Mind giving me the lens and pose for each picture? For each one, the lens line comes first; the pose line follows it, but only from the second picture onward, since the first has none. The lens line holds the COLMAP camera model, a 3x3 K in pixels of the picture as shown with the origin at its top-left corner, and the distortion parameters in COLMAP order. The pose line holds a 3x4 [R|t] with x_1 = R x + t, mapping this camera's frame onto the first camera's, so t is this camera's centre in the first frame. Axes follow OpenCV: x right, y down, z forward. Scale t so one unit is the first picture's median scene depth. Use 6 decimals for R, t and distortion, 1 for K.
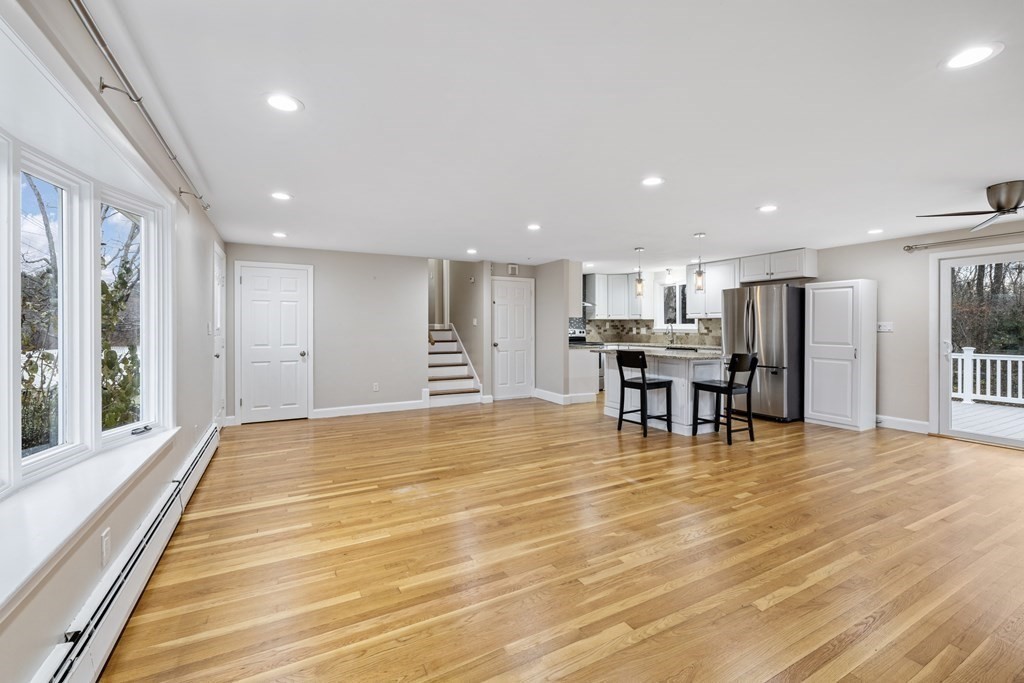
lens RADIAL K [[434.3, 0, 508.2], [0, 434.3, 332.3], [0, 0, 1]] dist [-0.002569, 0.001450]
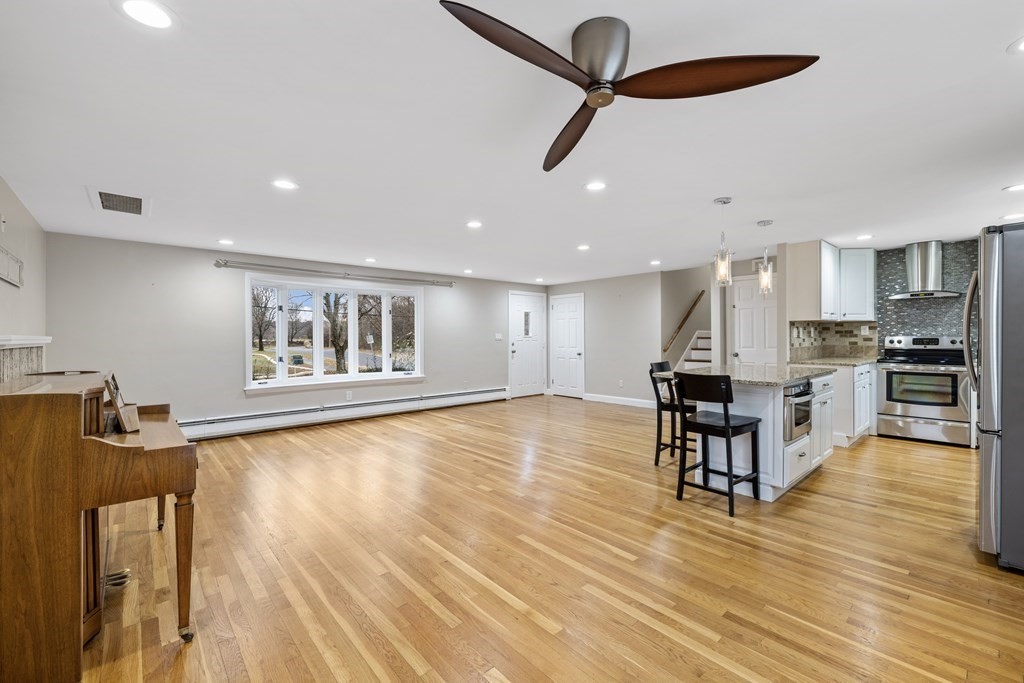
lens RADIAL K [[434.3, 0, 507.2], [0, 434.3, 338.0], [0, 0, 1]] dist [-0.002569, 0.001450]
pose [[0.223360, 0.003062, -0.974731, 0.946495], [-0.004279, 0.999989, 0.002161, -0.006322], [0.974727, 0.003688, 0.223370, 0.465883]]
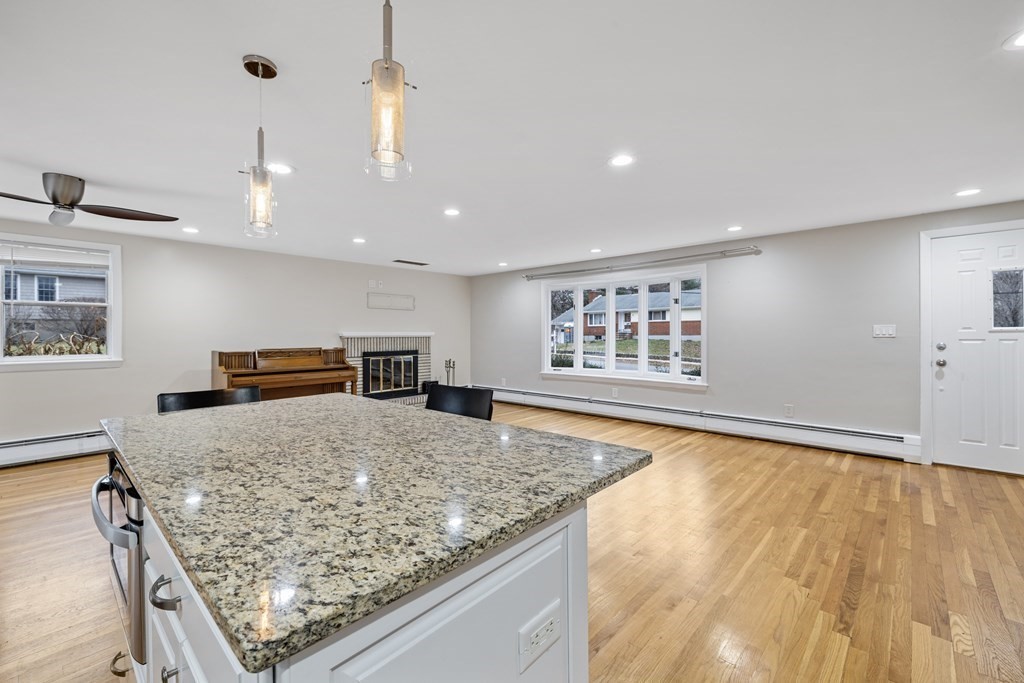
lens RADIAL K [[434.3, 0, 498.6], [0, 434.3, 340.0], [0, 0, 1]] dist [-0.002569, 0.001450]
pose [[-0.946915, 0.011556, -0.321277, 0.355435], [0.003795, 0.999686, 0.024775, -0.013095], [0.321462, 0.022241, -0.946661, 1.275532]]
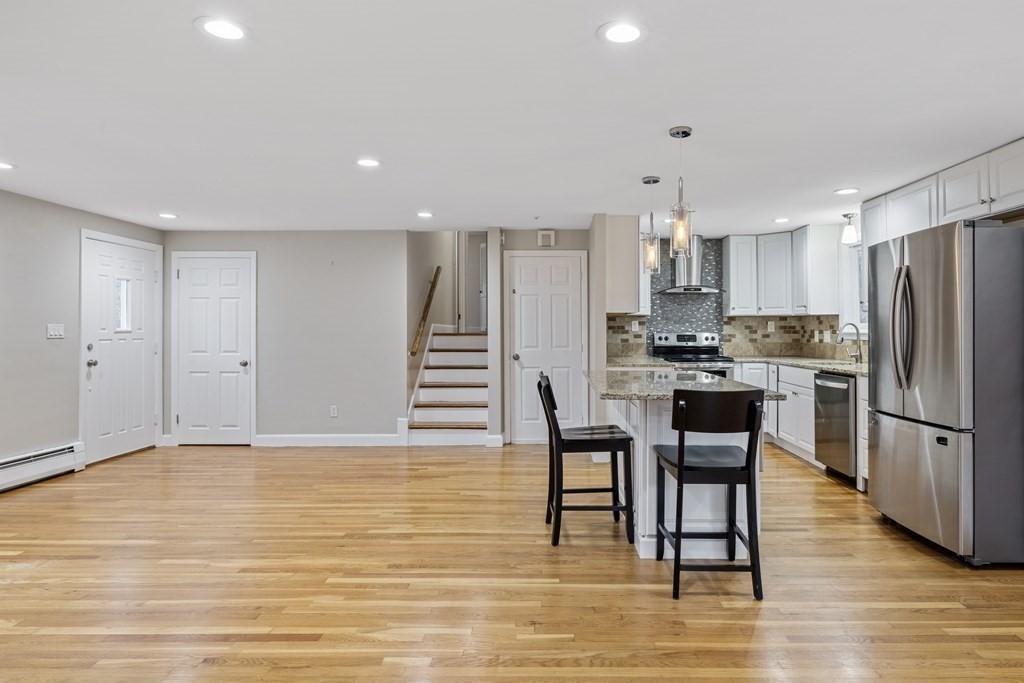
lens RADIAL K [[584.6, 0, 554.1], [0, 584.6, 331.7], [0, 0, 1]] dist [-0.002723, 0.001246]
pose [[0.881218, 0.000915, -0.472709, 0.562820], [-0.005161, 0.999957, -0.007685, -0.003370], [0.472682, 0.009212, 0.881185, 0.347323]]
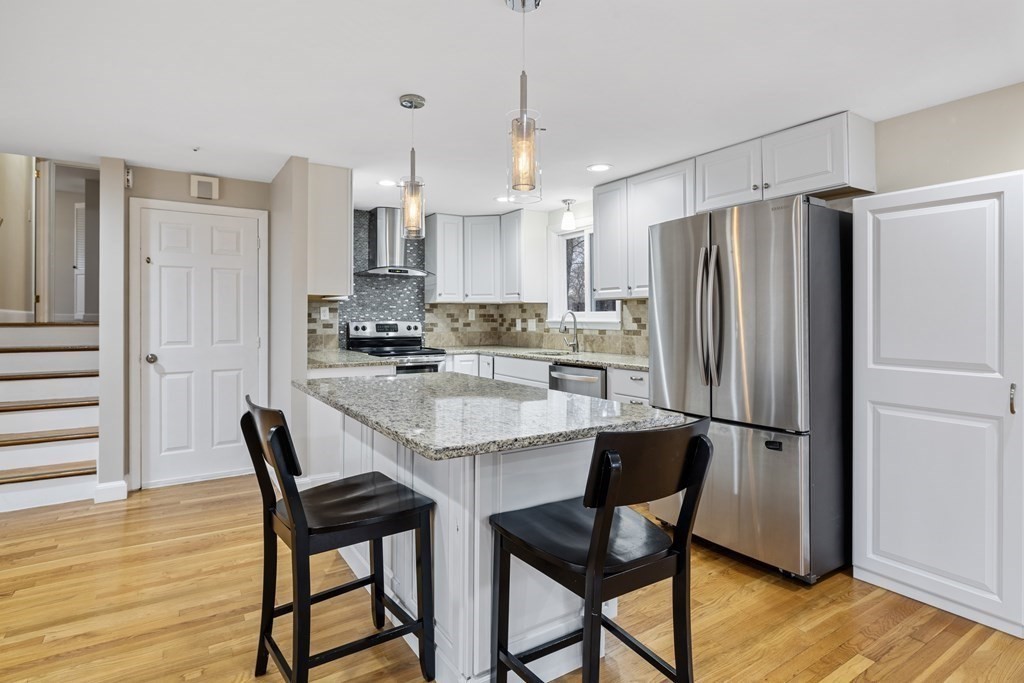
lens RADIAL K [[524.8, 0, 506.9], [0, 524.8, 315.1], [0, 0, 1]] dist [-0.003953, 0.001836]
pose [[0.996707, 0.001385, 0.081074, 0.365831], [0.000071, 0.999839, -0.017949, -0.006507], [-0.081086, 0.017896, 0.996546, 0.596636]]
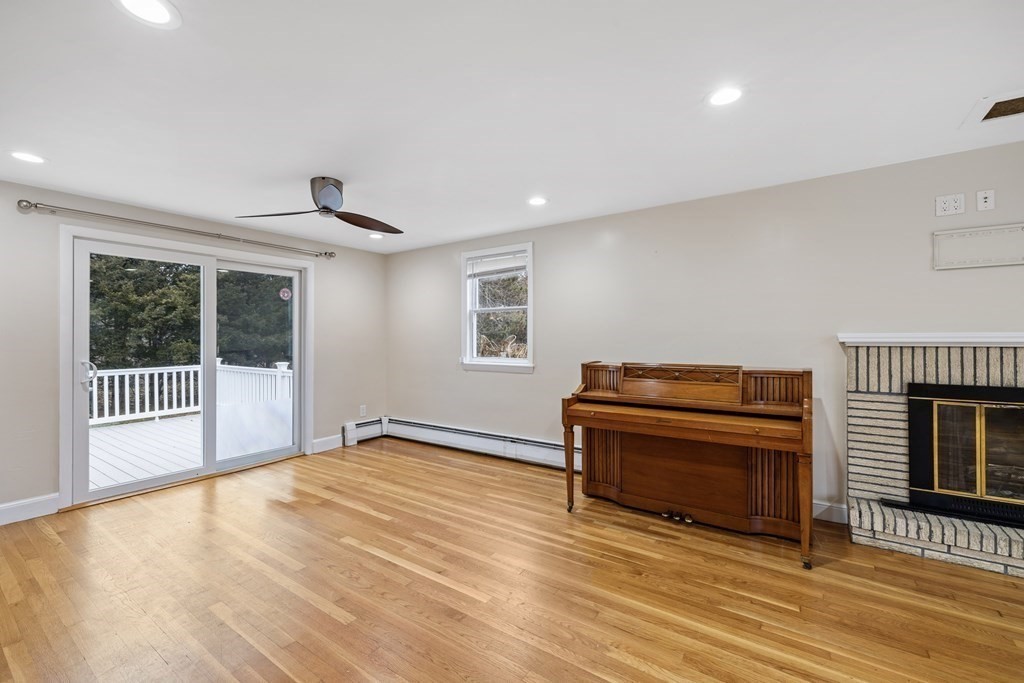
lens RADIAL K [[434.3, 0, 512.2], [0, 434.3, 340.3], [0, 0, 1]] dist [-0.002569, 0.001450]
pose [[-0.460751, 0.000350, 0.887529, 0.102779], [0.013774, 0.999882, 0.006757, -0.007486], [-0.887423, 0.015338, -0.460701, 0.632875]]
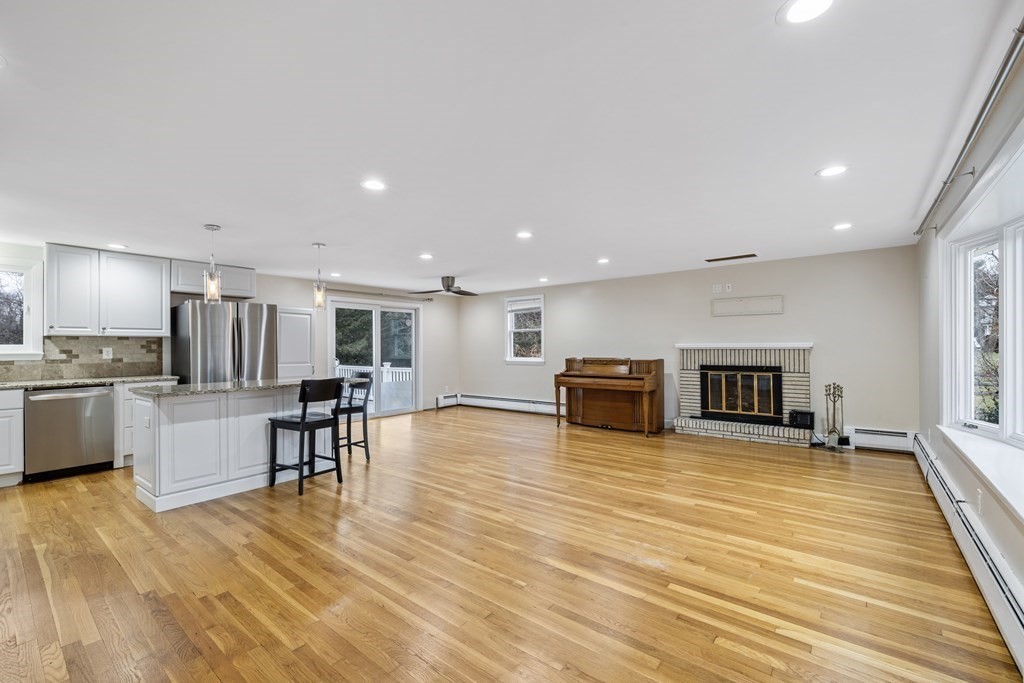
lens RADIAL K [[434.3, 0, 518.6], [0, 434.3, 349.0], [0, 0, 1]] dist [-0.002569, 0.001450]
pose [[-0.407107, 0.000774, 0.913380, -0.496628], [0.018128, 0.999810, 0.007232, -0.008183], [-0.913200, 0.019502, -0.407044, 0.900769]]
